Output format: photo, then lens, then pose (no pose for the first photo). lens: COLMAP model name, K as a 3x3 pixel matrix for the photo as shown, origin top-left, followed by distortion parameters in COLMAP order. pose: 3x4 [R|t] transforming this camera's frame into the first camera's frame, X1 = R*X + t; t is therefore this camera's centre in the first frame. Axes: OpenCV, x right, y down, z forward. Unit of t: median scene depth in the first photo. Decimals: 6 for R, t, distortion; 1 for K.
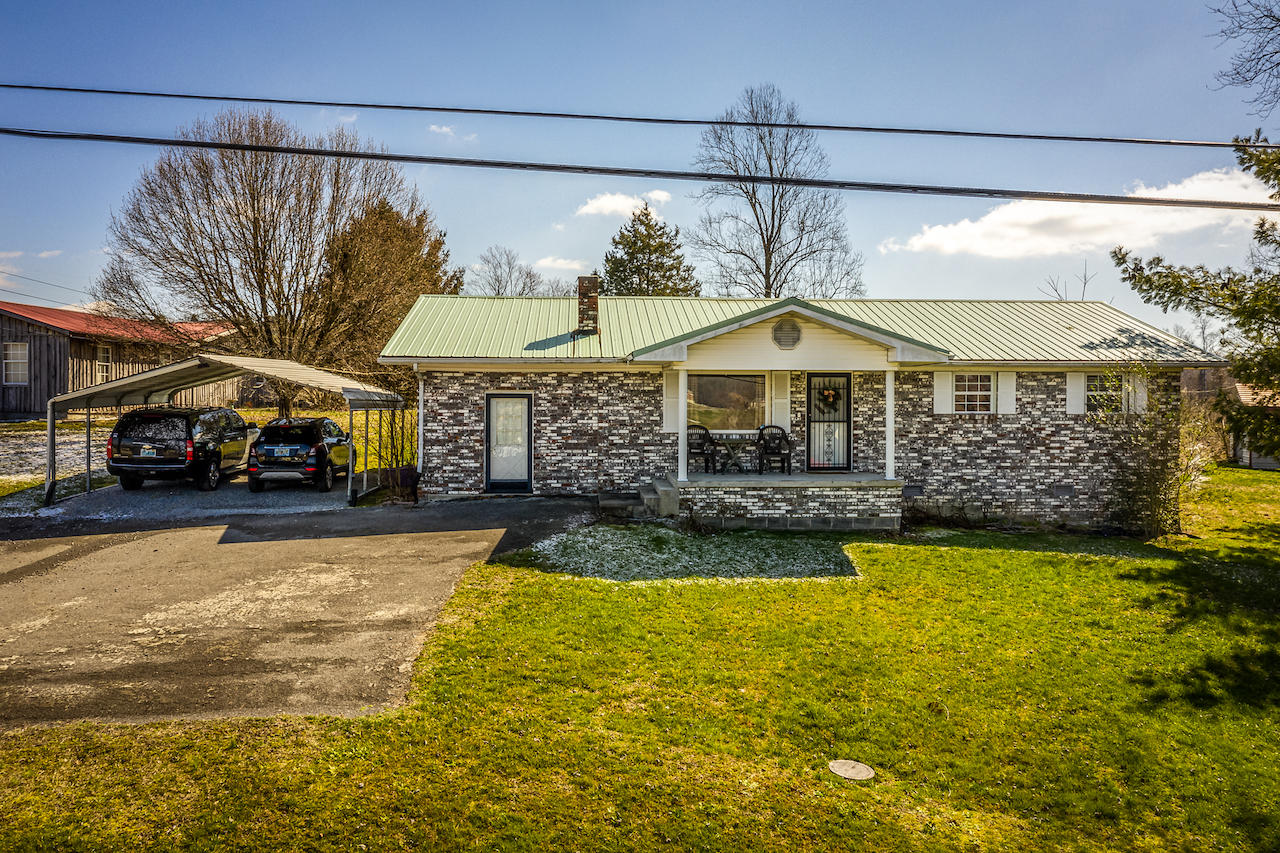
lens RADIAL K [[1023.8, 0, 638.3], [0, 1023.8, 424.1], [0, 0, 1]] dist [0.001300, 0.003271]
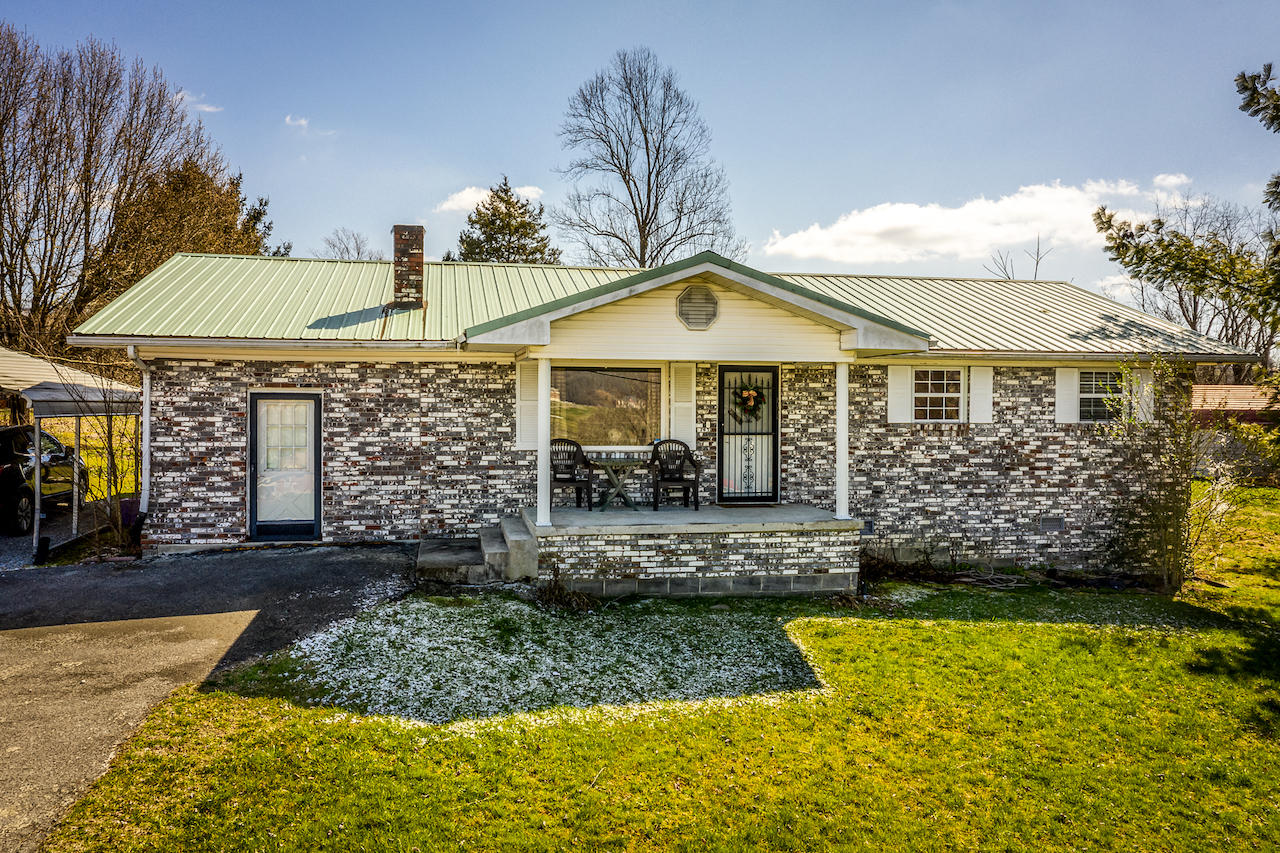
lens RADIAL K [[1023.8, 0, 636.4], [0, 1023.8, 426.0], [0, 0, 1]] dist [0.001300, 0.003271]
pose [[0.991738, -0.000027, 0.128280, 0.016008], [-0.000434, 0.999994, 0.003570, -0.010542], [-0.128279, -0.003597, 0.991732, 0.300238]]
